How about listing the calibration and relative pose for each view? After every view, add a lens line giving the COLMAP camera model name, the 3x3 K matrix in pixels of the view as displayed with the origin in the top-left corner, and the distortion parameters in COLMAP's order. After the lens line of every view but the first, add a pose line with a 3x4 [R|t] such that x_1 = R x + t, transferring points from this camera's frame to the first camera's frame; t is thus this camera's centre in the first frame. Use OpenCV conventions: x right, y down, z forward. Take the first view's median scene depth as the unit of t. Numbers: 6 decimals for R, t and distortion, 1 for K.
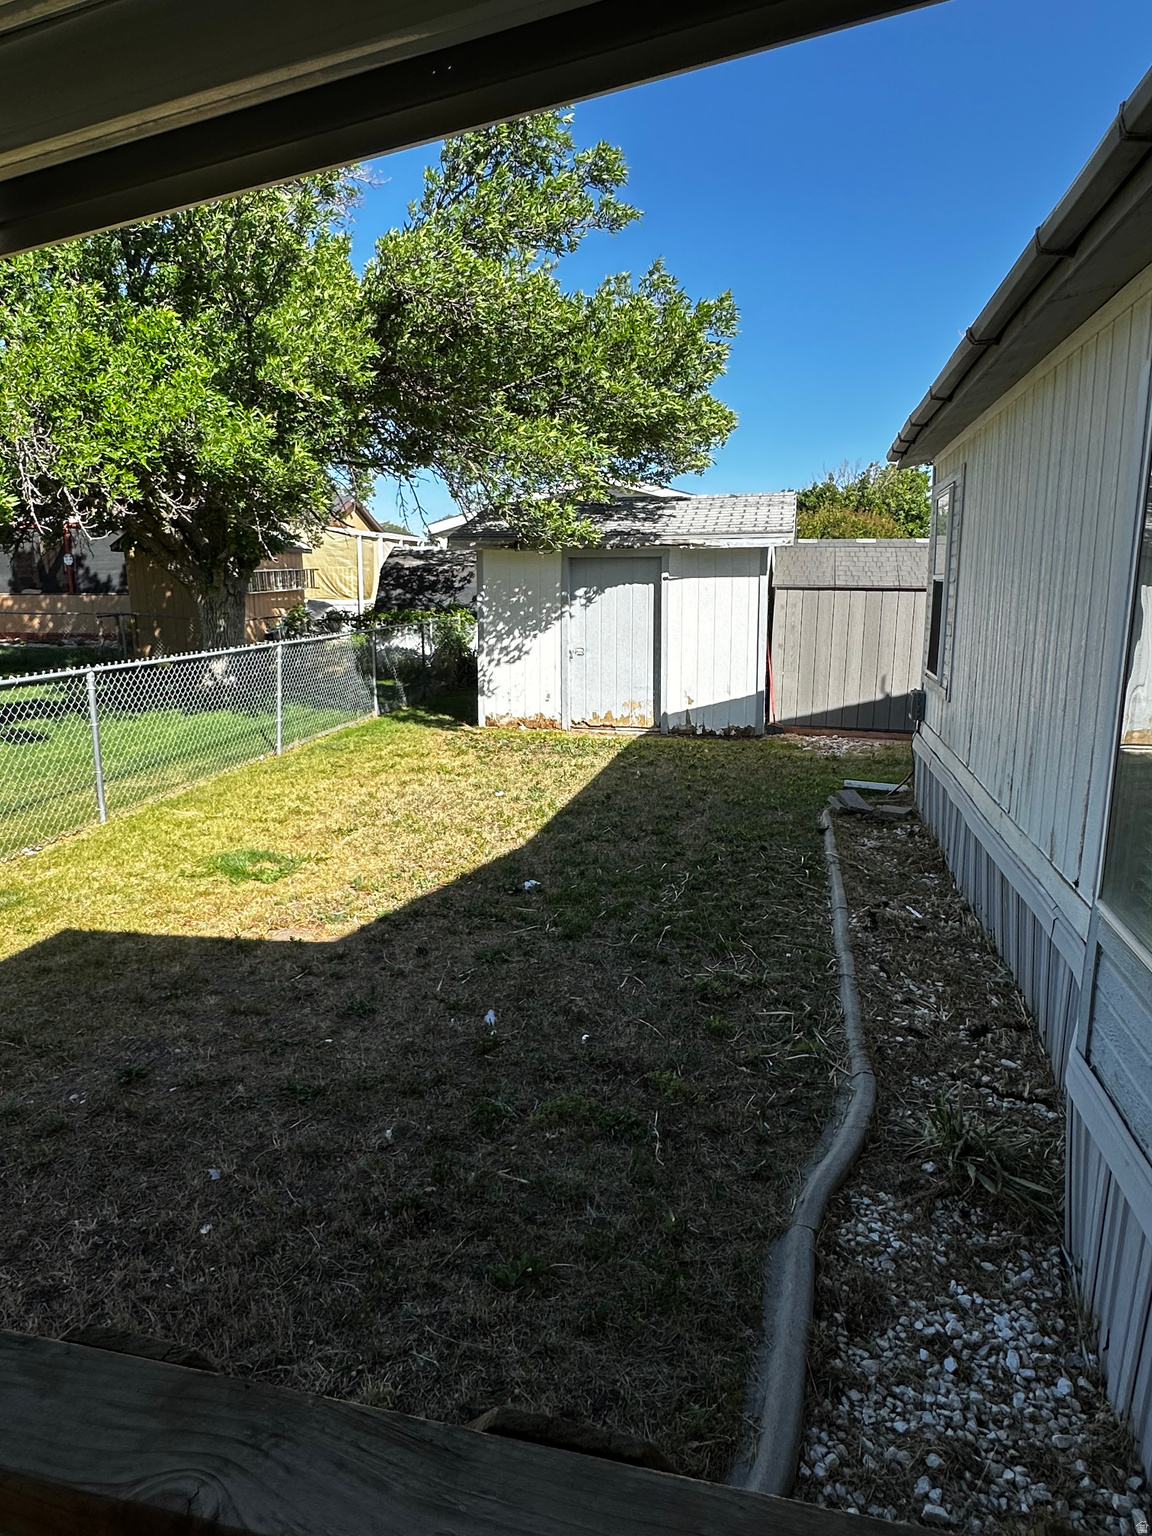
lens RADIAL K [[911.1, 0, 583.5], [0, 911.1, 761.7], [0, 0, 1]] dist [0.000999, -0.002625]
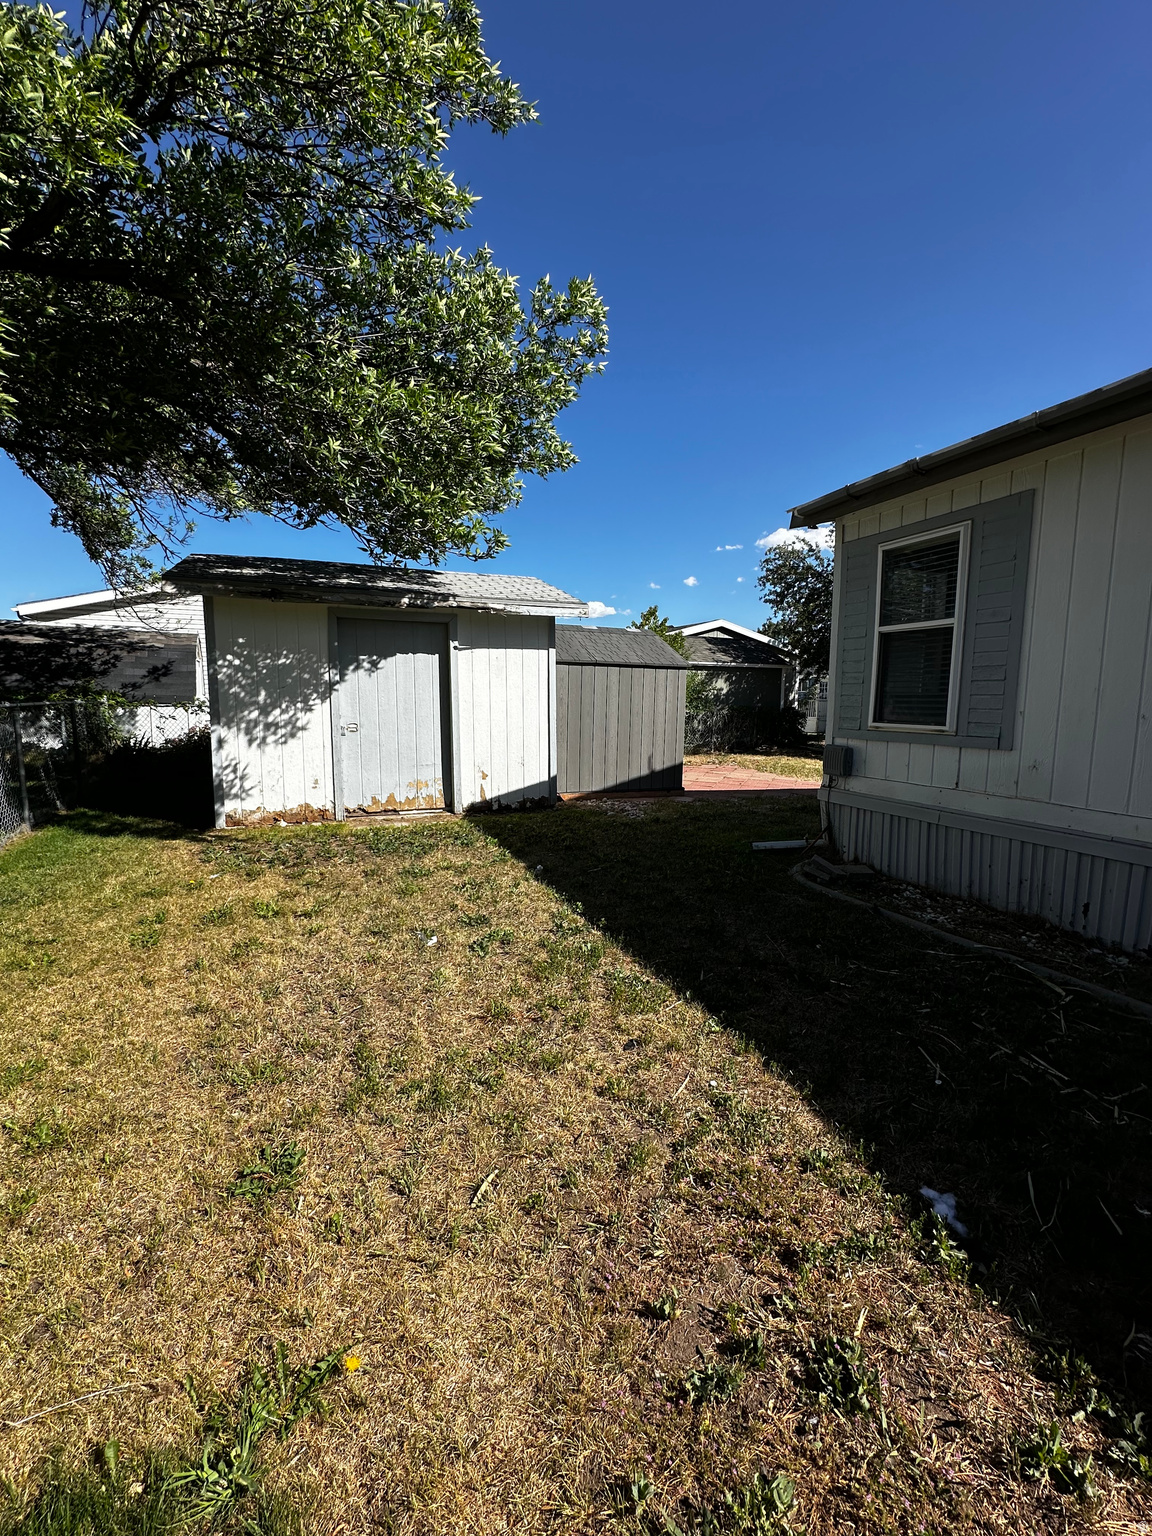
lens RADIAL K [[611.7, 0, 563.2], [0, 611.7, 762.6], [0, 0, 1]] dist [-0.004039, 0.000899]
pose [[0.822008, -0.055082, 0.566806, -0.178274], [0.105053, 0.992896, -0.055863, -0.036531], [-0.559703, 0.105464, 0.821955, 0.434868]]
